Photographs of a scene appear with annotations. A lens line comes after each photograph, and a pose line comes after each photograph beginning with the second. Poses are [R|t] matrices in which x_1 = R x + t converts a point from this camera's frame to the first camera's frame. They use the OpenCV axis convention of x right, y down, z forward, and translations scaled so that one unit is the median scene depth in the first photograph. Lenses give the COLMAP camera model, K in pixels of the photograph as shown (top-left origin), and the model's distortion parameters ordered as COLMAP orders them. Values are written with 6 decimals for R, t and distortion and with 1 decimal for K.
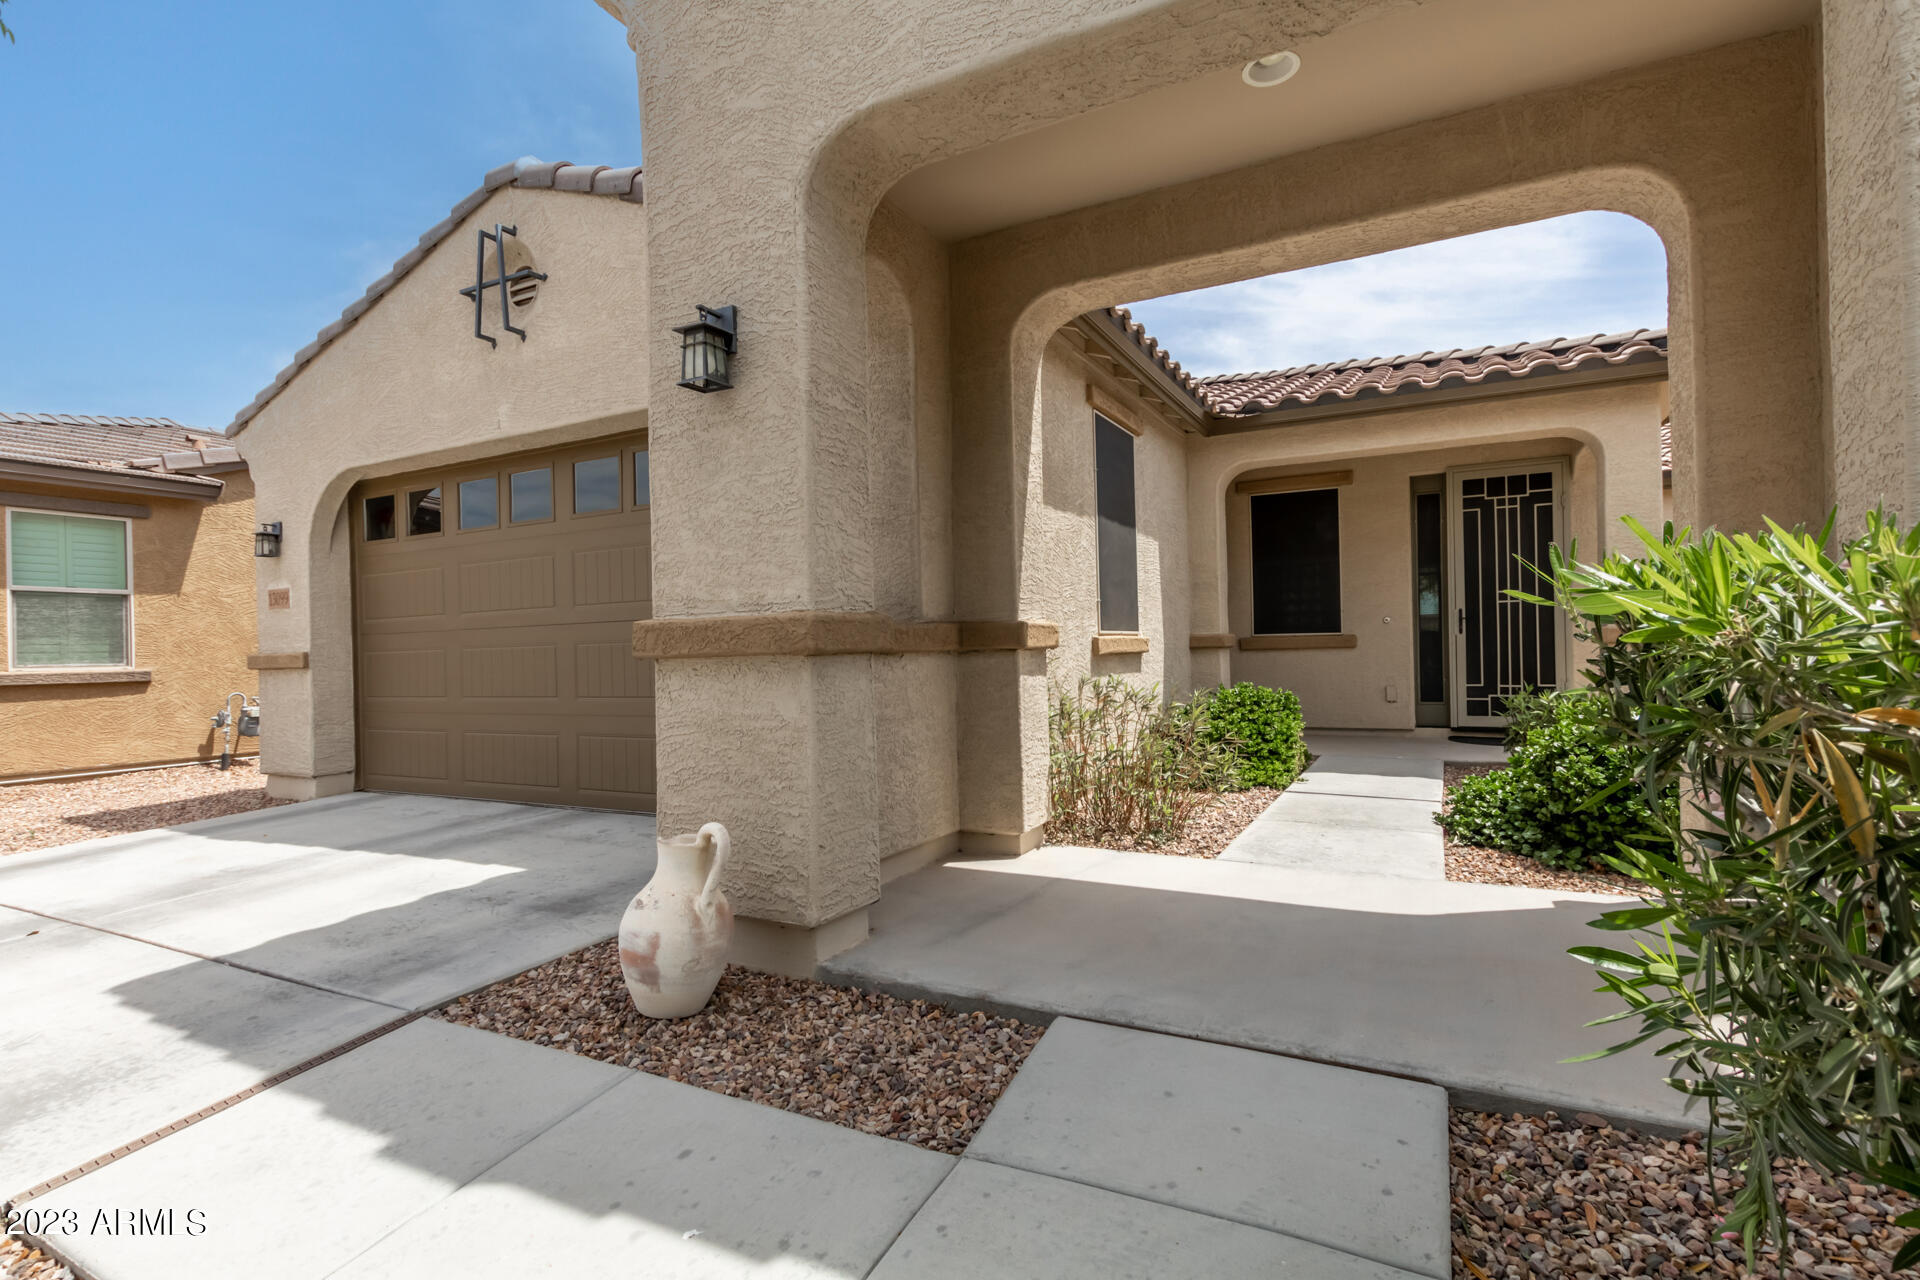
lens RADIAL K [[883.7, 0, 963.8], [0, 883.7, 647.2], [0, 0, 1]] dist [0.001632, -0.000187]
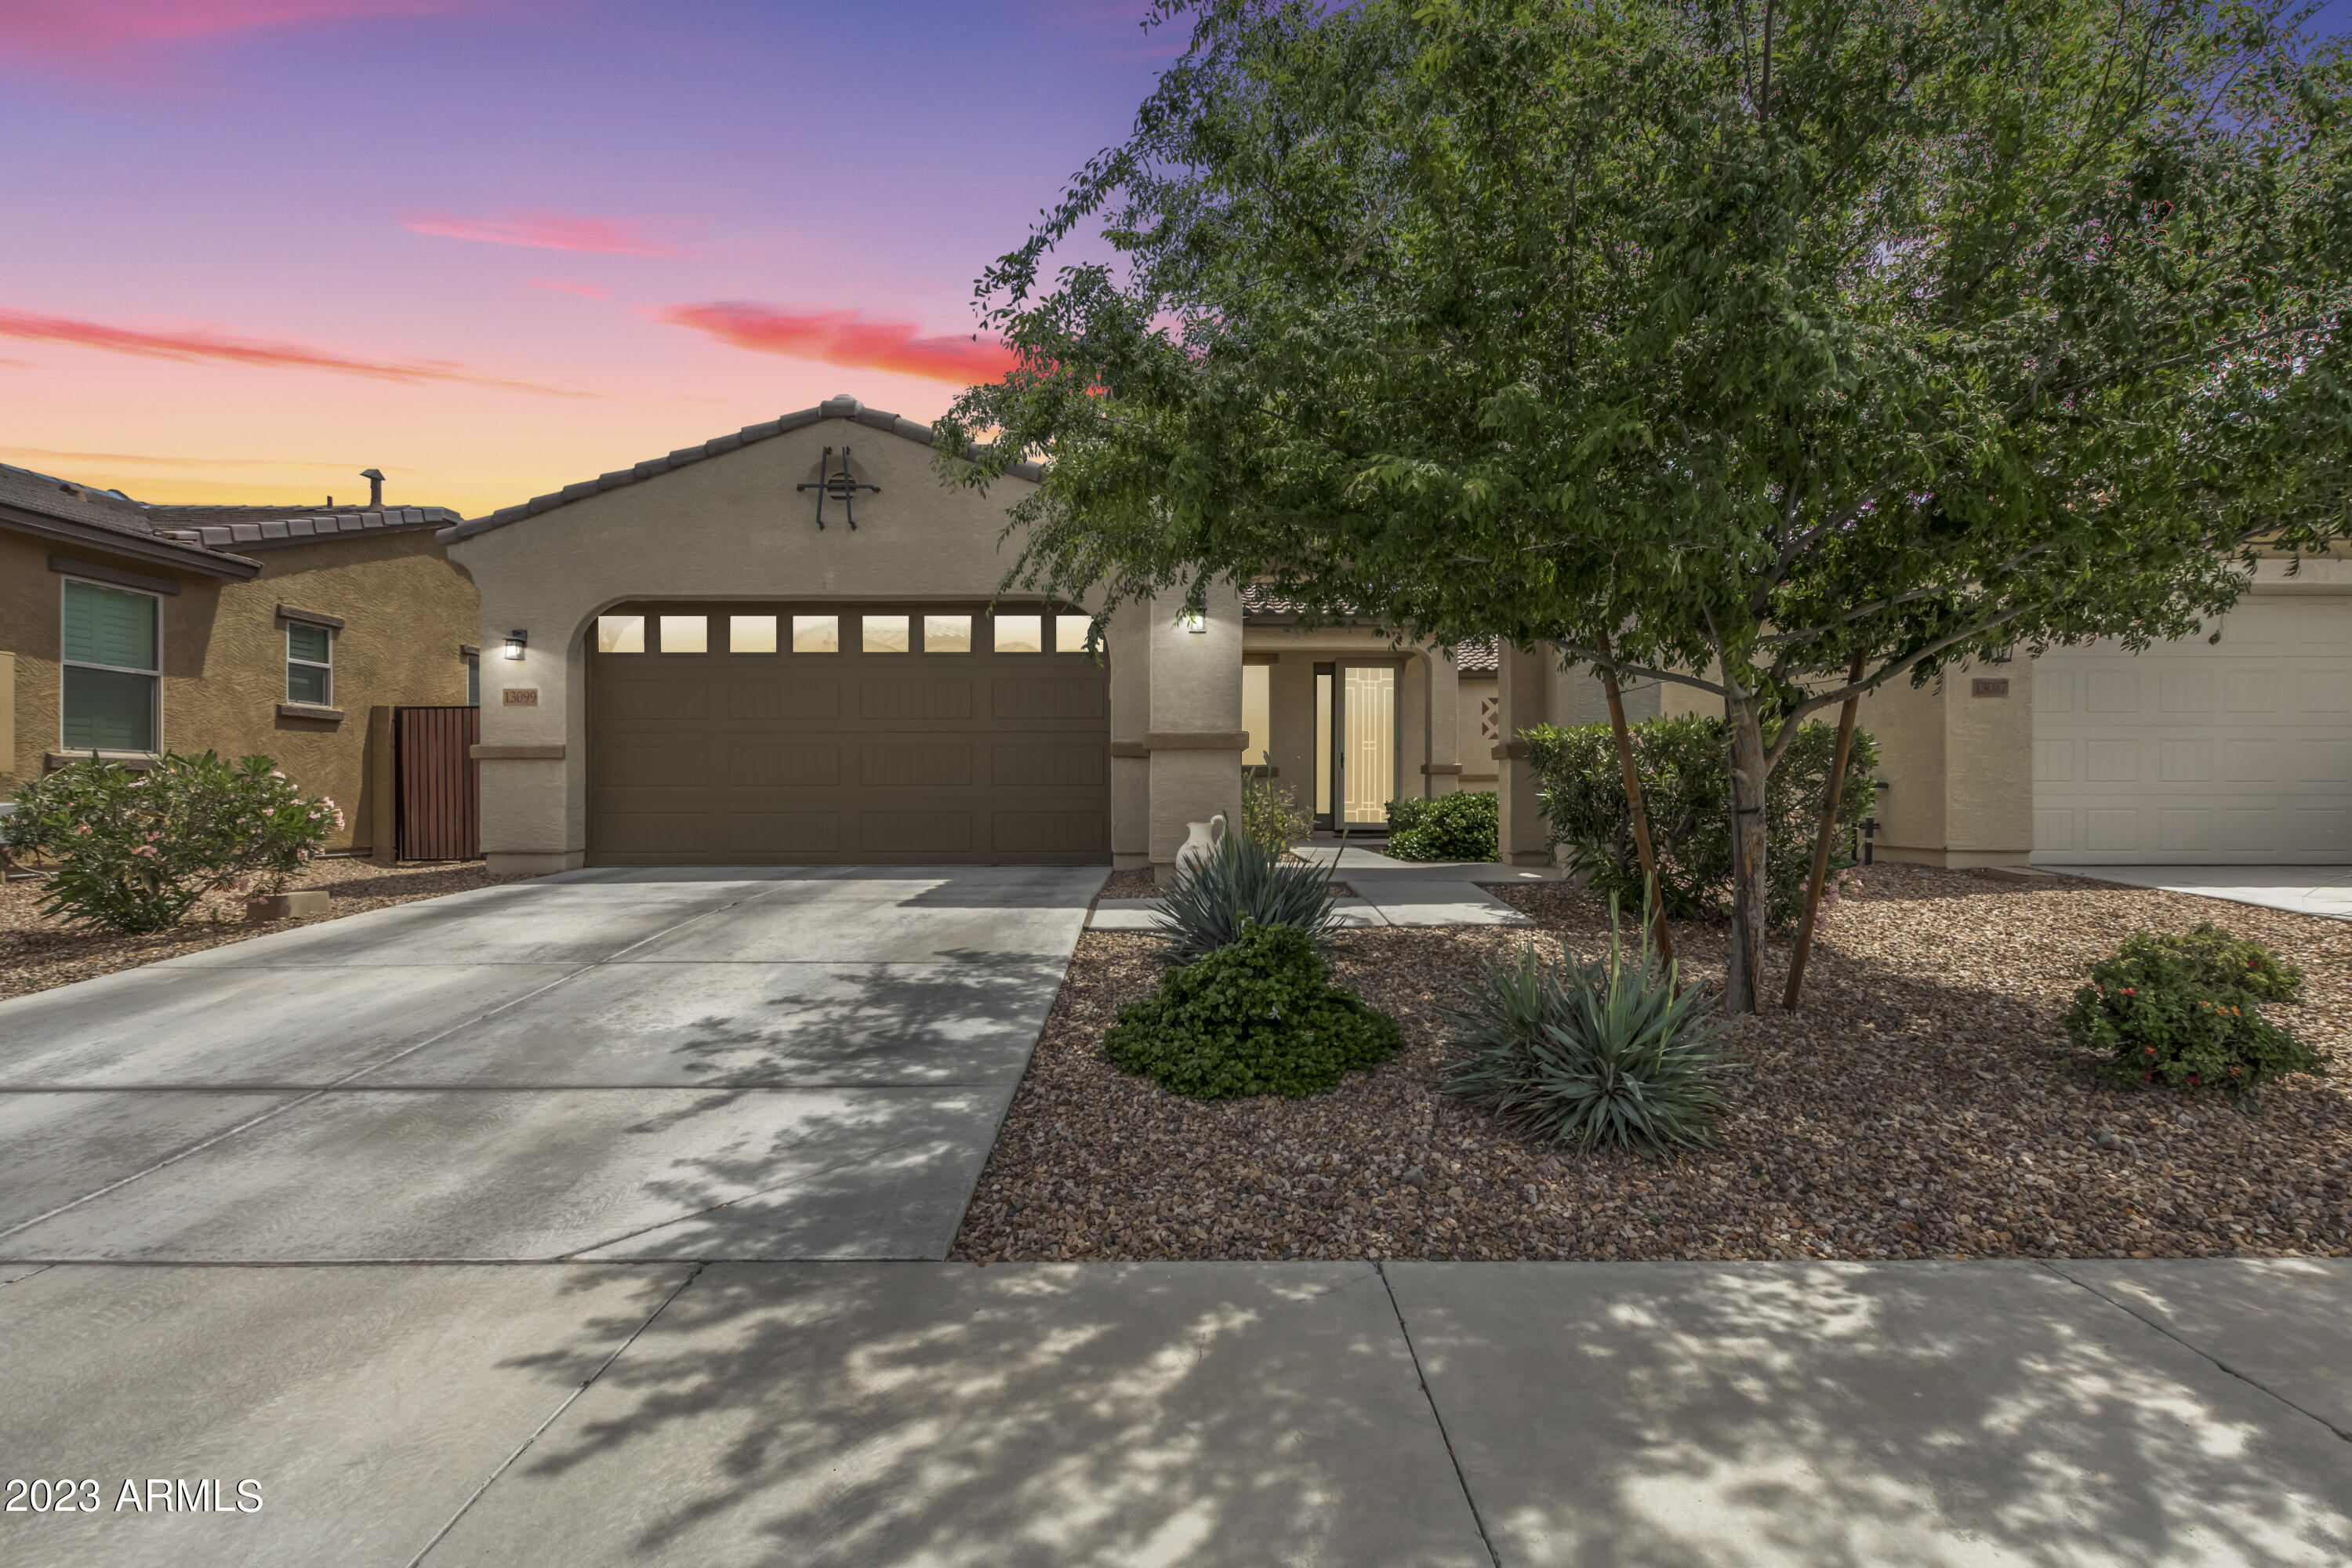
lens RADIAL K [[1082.5, 0, 1180.6], [0, 1082.5, 792.8], [0, 0, 1]] dist [0.001632, -0.000187]
pose [[0.889668, 0.025781, 0.455879, -0.642911], [-0.022598, 0.999667, -0.012431, 0.065094], [-0.456048, 0.000758, 0.889955, -0.615205]]
